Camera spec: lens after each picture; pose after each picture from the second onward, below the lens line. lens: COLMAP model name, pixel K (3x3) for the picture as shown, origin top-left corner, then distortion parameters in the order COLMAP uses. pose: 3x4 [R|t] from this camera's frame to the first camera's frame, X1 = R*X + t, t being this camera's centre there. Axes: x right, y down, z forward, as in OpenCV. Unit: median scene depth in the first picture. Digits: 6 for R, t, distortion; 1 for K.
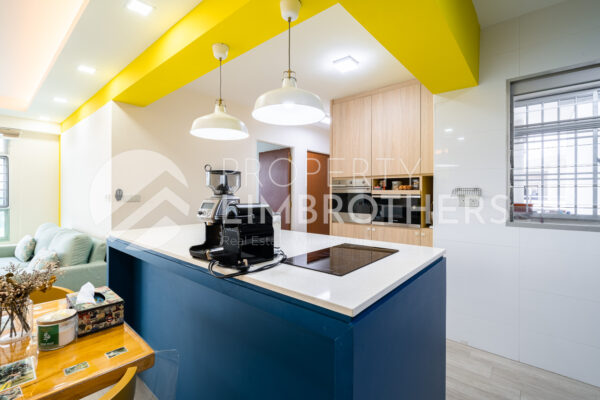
lens RADIAL K [[271.6, 0, 300.0], [0, 271.6, 200.0], [0, 0, 1]] dist [-0.003029, -0.000461]
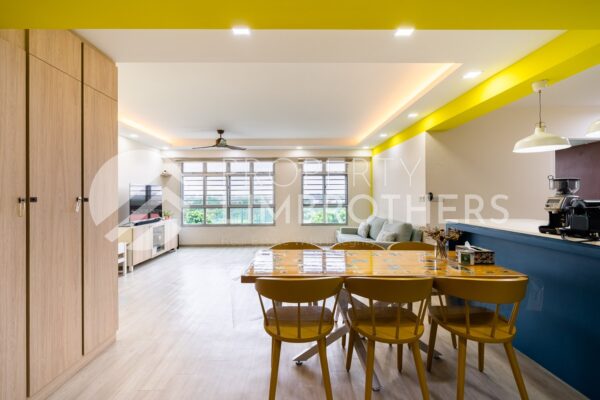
lens RADIAL K [[271.6, 0, 300.0], [0, 271.6, 200.0], [0, 0, 1]] dist [-0.003029, -0.000461]
pose [[0.664320, 0.004019, -0.747437, -0.054494], [-0.013035, 0.999896, -0.006209, 0.016525], [0.747334, 0.013868, 0.664304, -0.473197]]
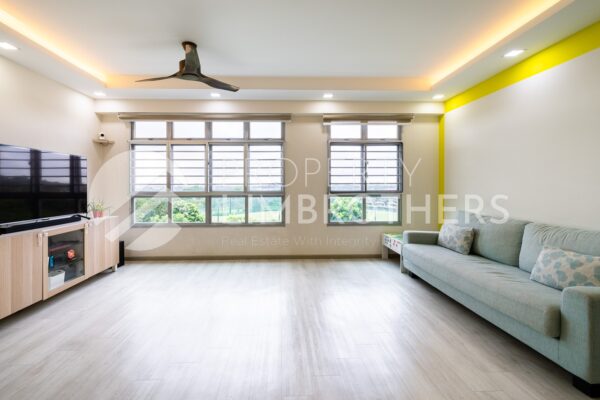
lens RADIAL K [[275.4, 0, 292.6], [0, 275.4, 190.1], [0, 0, 1]] dist [-0.004272, -0.000932]
pose [[0.673589, 0.007961, -0.739063, -0.907264], [-0.016099, 0.999863, -0.003903, 0.044381], [0.738930, 0.014527, 0.673625, 0.006925]]
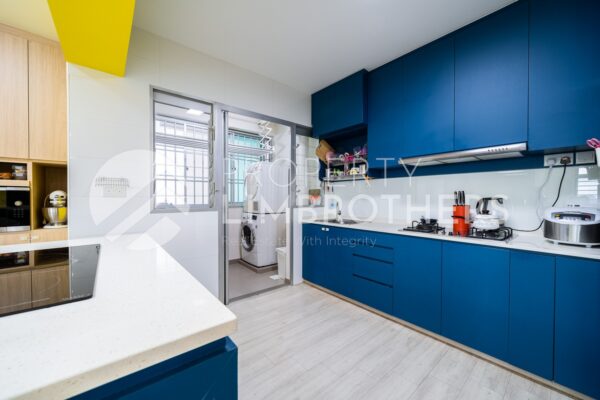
lens RADIAL K [[229.0, 0, 293.0], [0, 229.0, 200.2], [0, 0, 1]] dist [-0.002945, -0.000170]
pose [[0.186293, -0.011501, 0.982427, -0.054221], [0.021029, 0.999749, 0.007716, 0.033354], [-0.982269, 0.019222, 0.186488, 0.173242]]
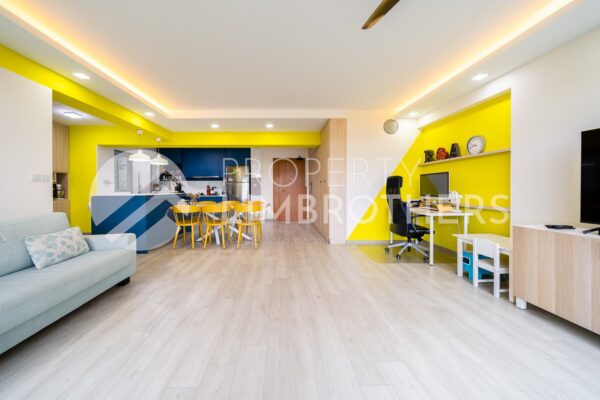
lens RADIAL K [[218.7, 0, 288.3], [0, 218.7, 188.7], [0, 0, 1]] dist [0.000444, 0.000304]
pose [[-0.667734, 0.002760, 0.744395, -2.038982], [0.023416, 0.999576, 0.017298, 0.043575], [-0.744031, 0.028981, -0.667516, 0.907127]]
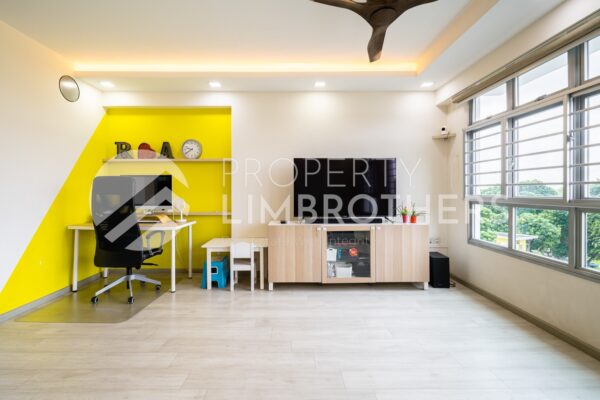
lens RADIAL K [[275.4, 0, 292.6], [0, 275.4, 190.1], [0, 0, 1]] dist [-0.004272, -0.000932]
pose [[-0.765877, 0.002716, -0.642982, -1.346911], [-0.014423, 0.999667, 0.021403, 0.025505], [0.642826, 0.025666, -0.765582, 0.788155]]
